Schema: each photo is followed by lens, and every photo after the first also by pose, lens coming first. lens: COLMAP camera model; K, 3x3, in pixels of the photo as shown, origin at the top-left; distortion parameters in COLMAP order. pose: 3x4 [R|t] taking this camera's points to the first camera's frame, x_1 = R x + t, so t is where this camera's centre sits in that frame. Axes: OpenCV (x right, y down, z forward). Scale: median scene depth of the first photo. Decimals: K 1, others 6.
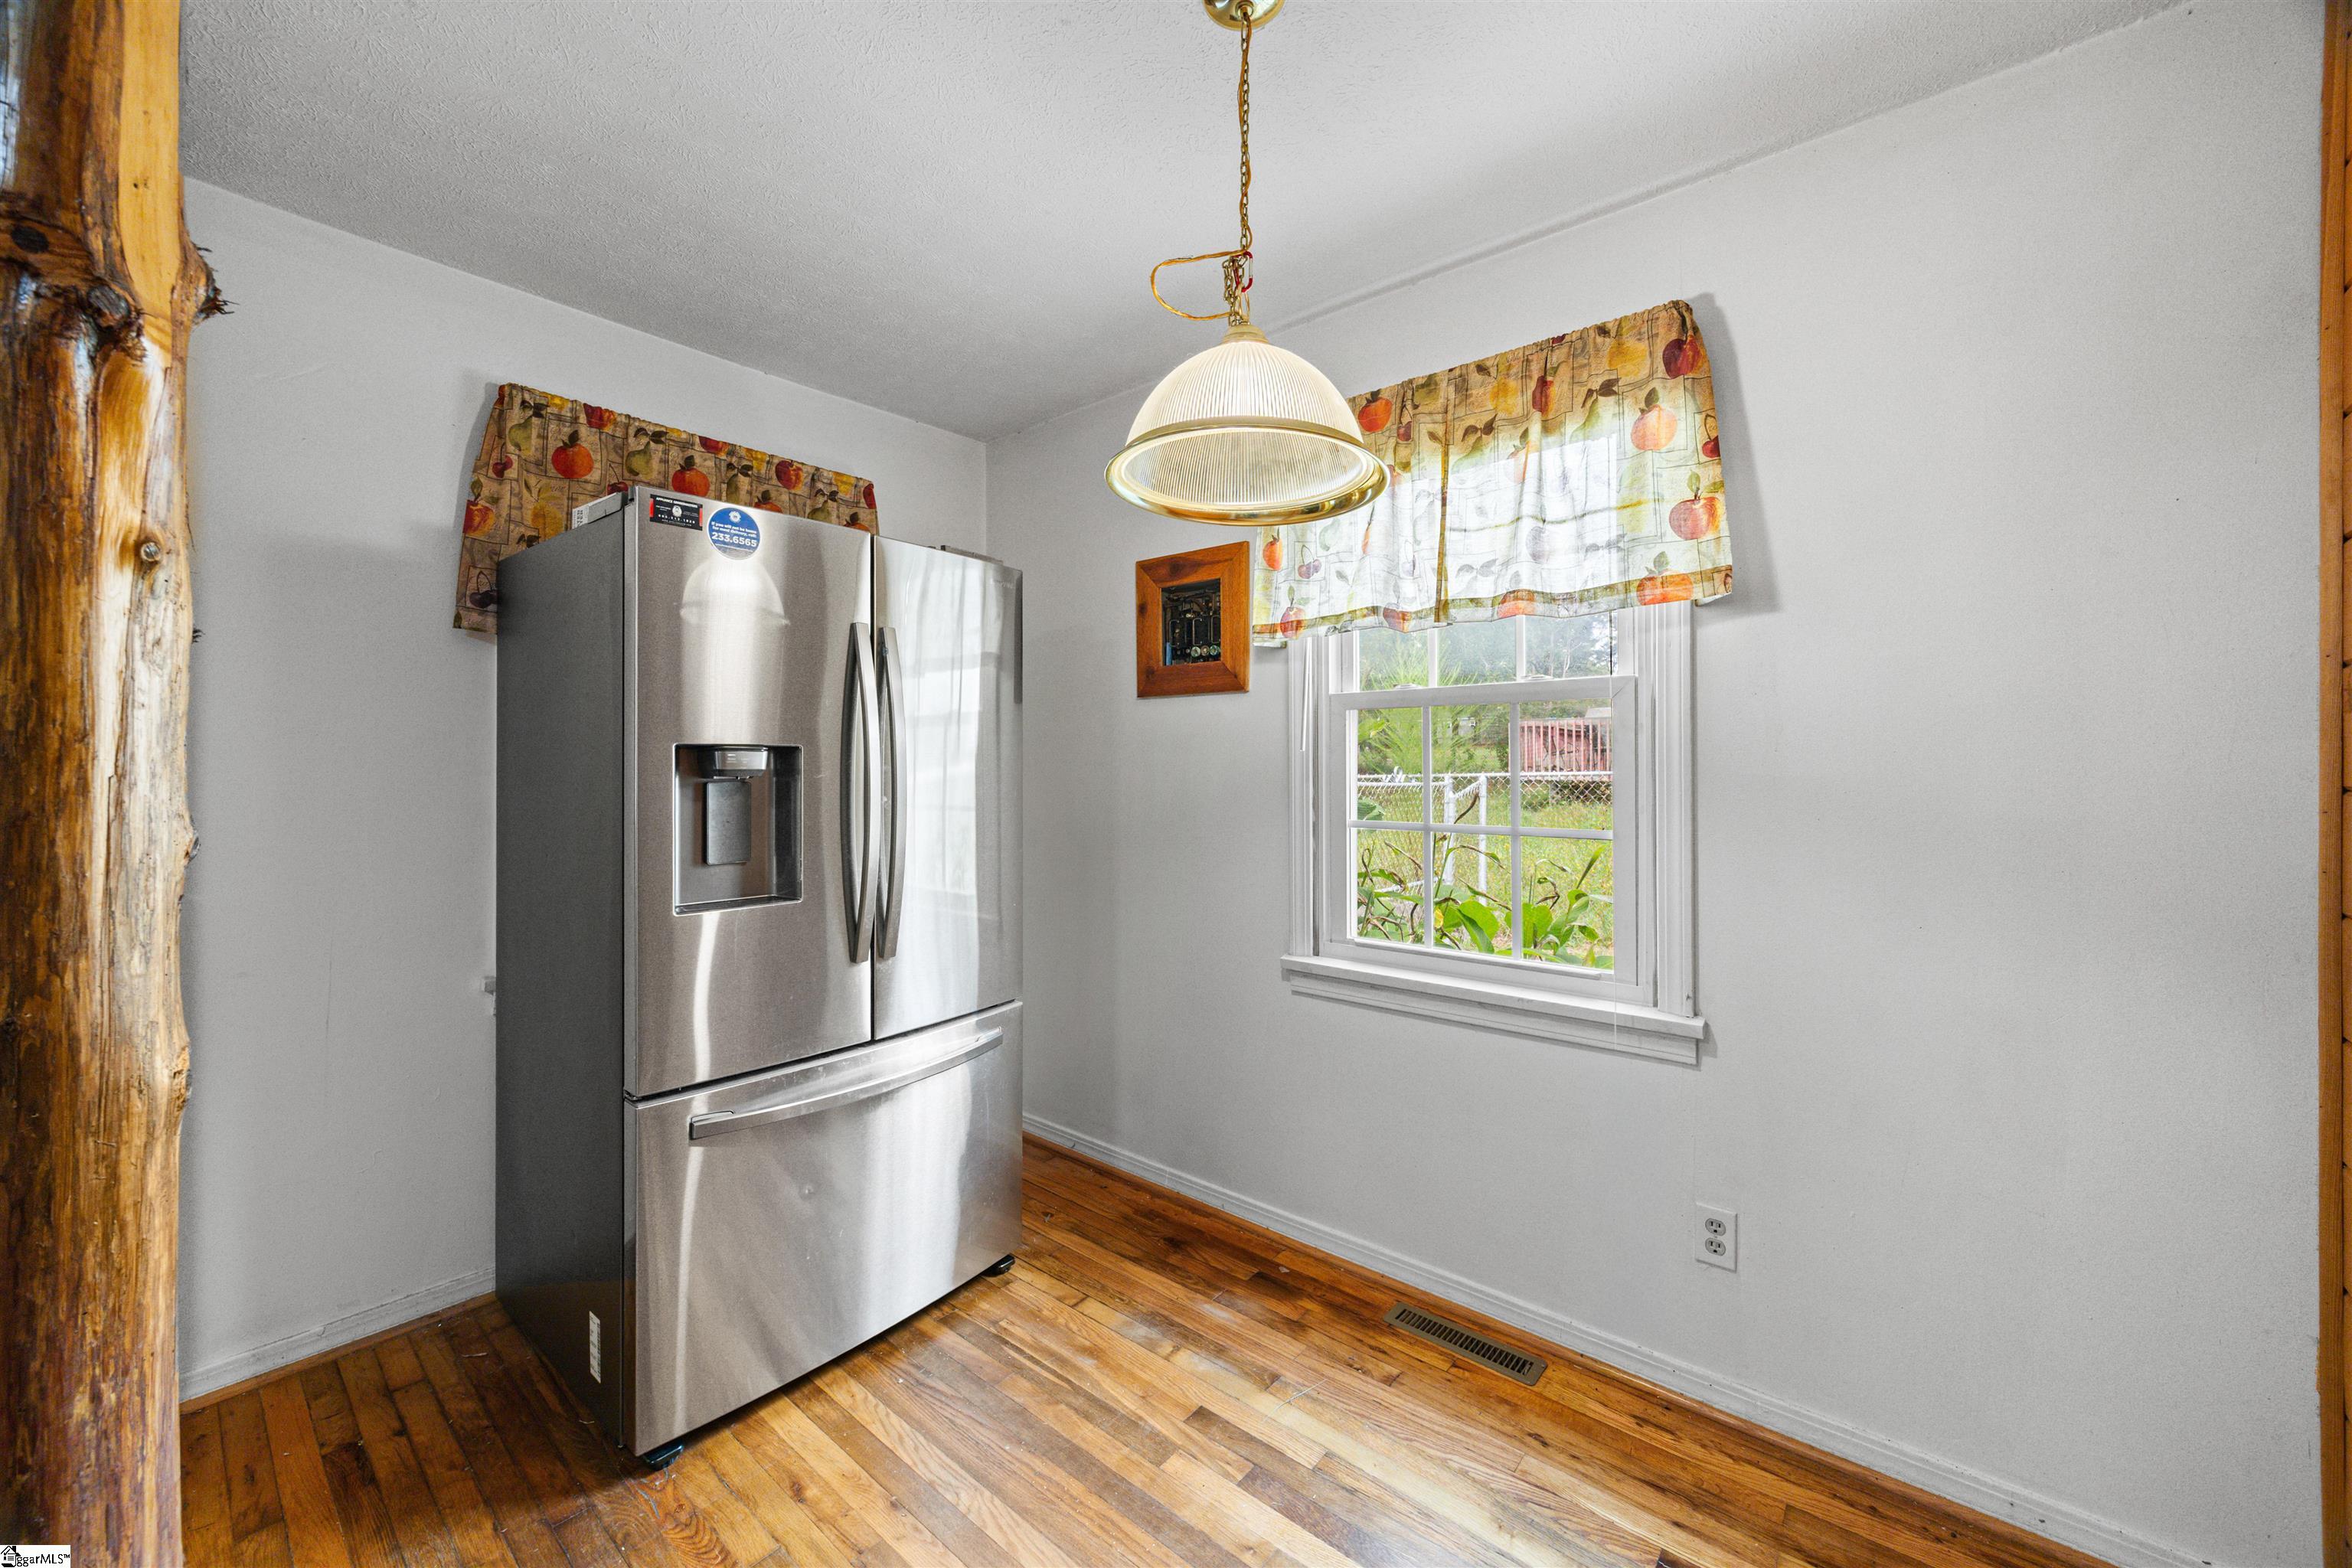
lens RADIAL K [[904.8, 0, 1087.6], [0, 904.8, 771.6], [0, 0, 1]] dist [-0.004232, -0.001331]
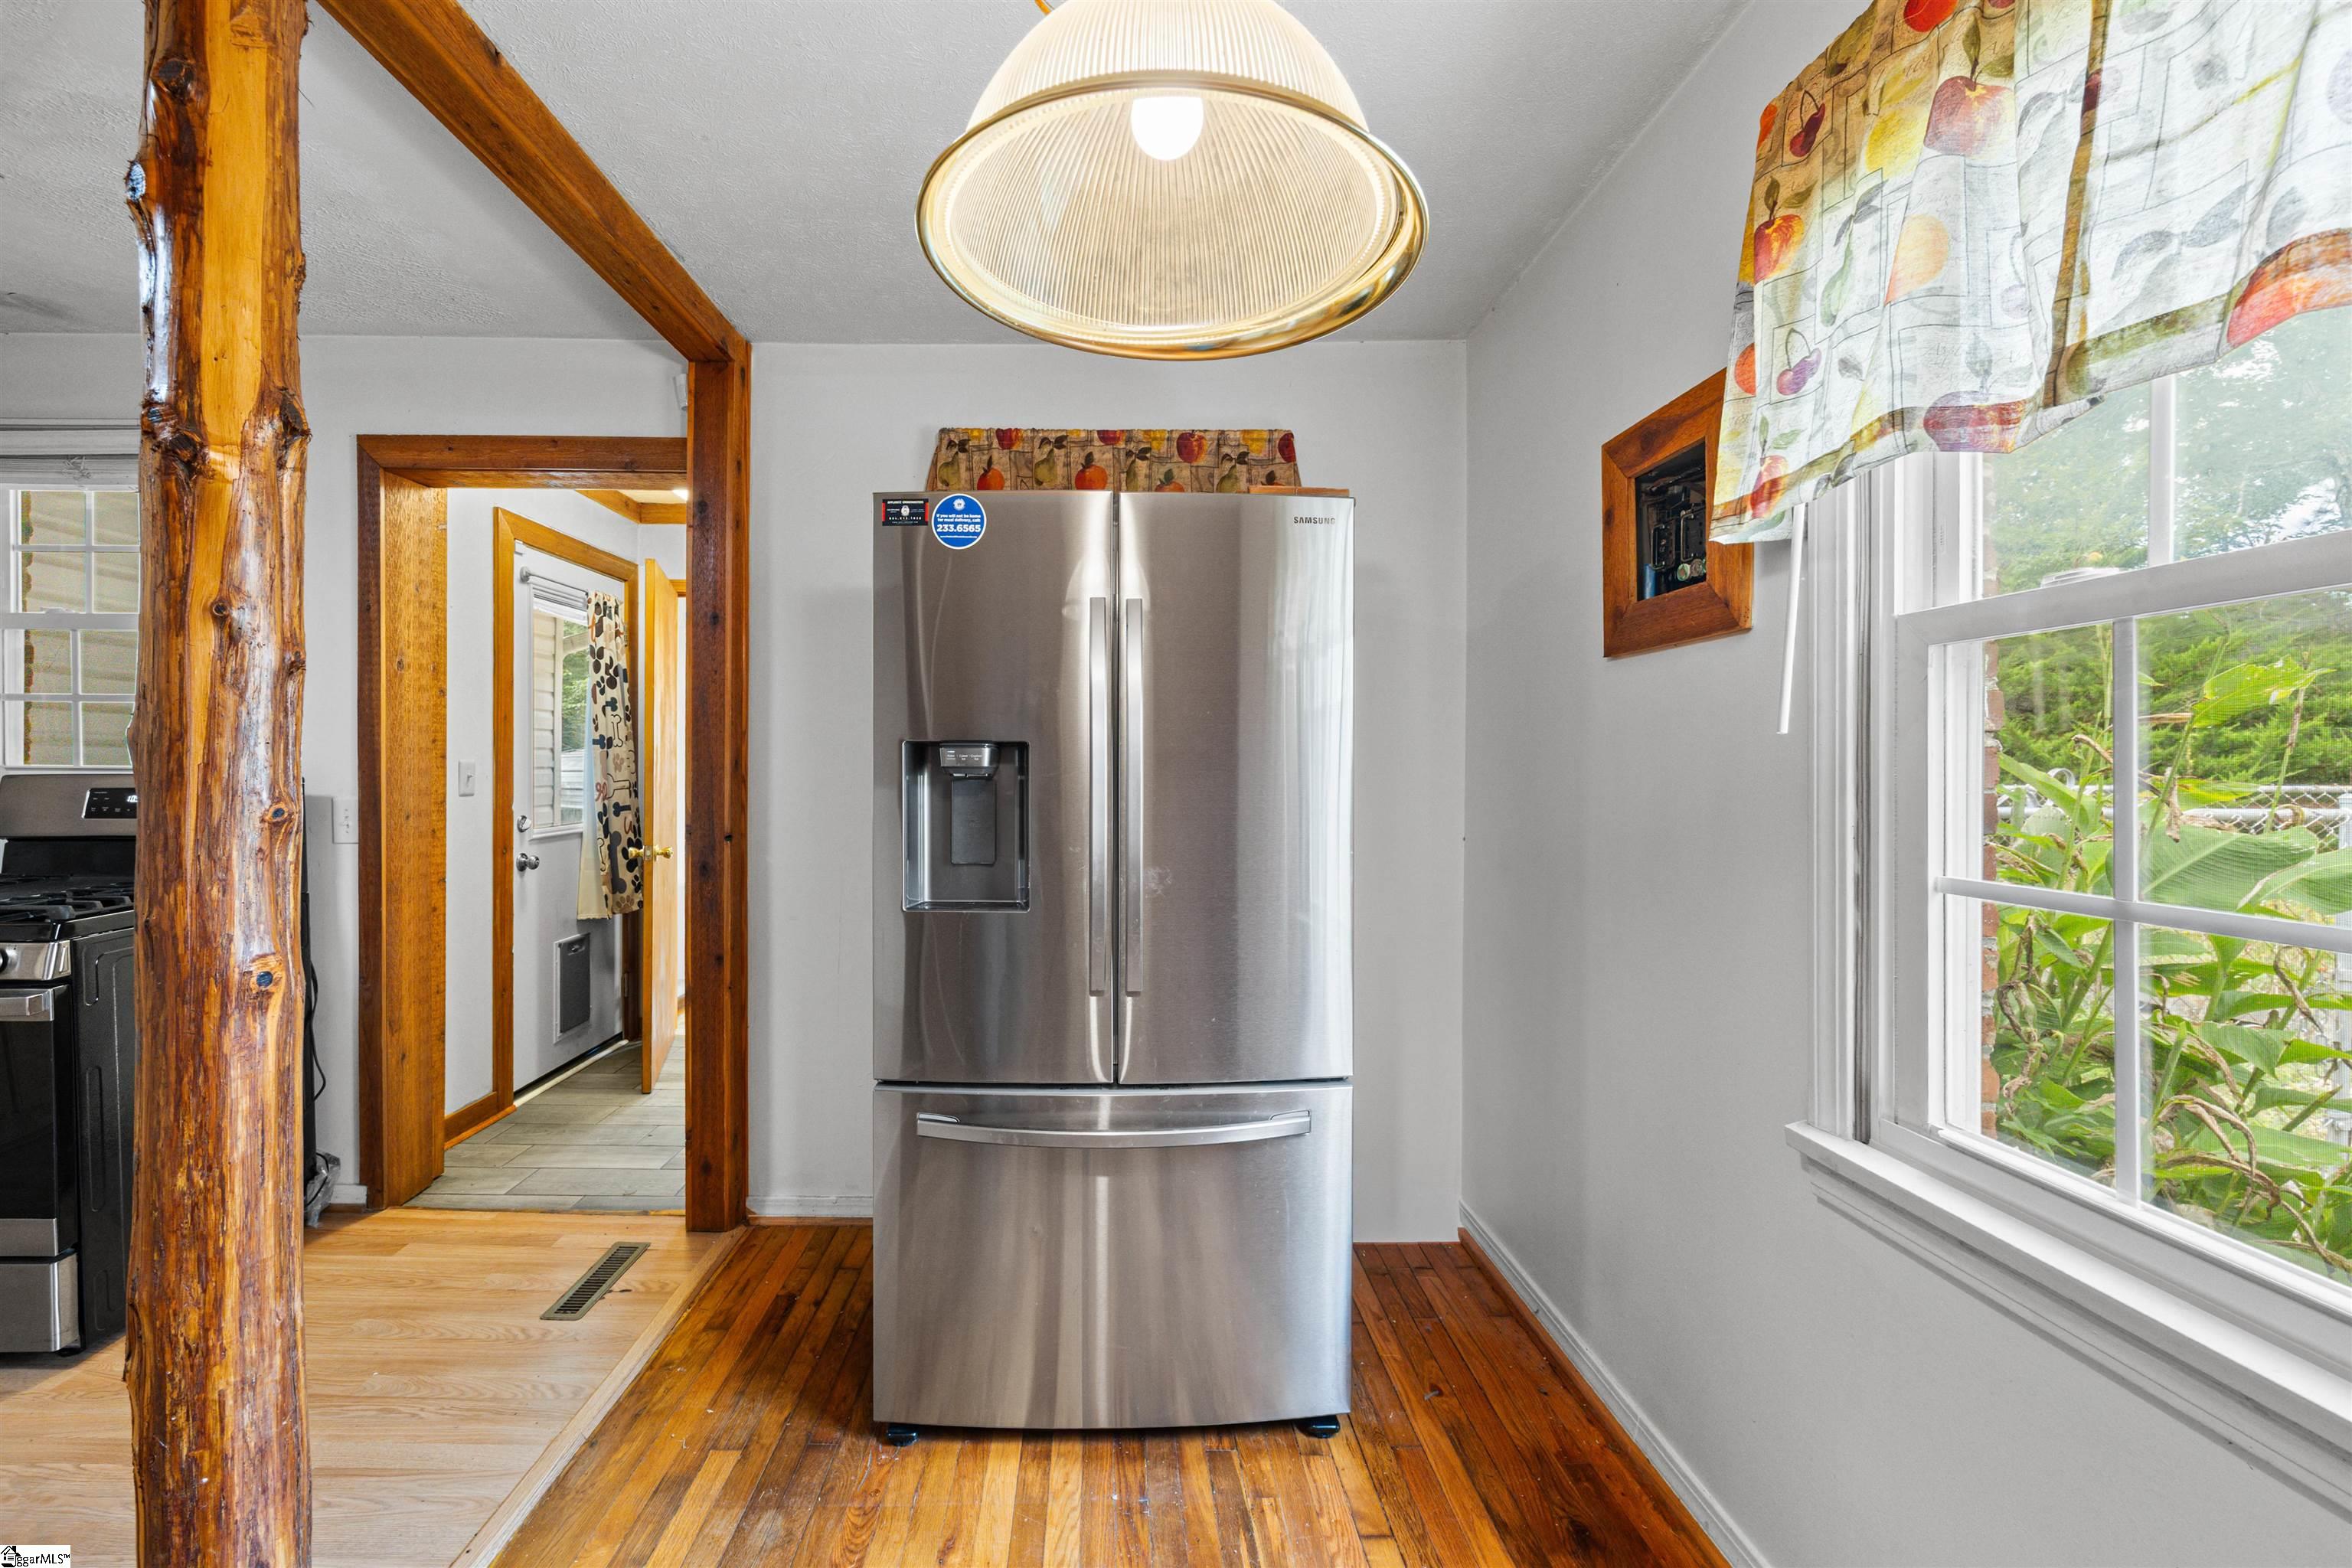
lens RADIAL K [[920.0, 0, 1178.2], [0, 920.0, 778.2], [0, 0, 1]] dist [-0.004045, -0.000252]
pose [[0.680486, 0.009669, -0.732698, 0.386683], [-0.007544, 0.999952, 0.006189, 0.001870], [0.732723, 0.001316, 0.680526, 0.397234]]
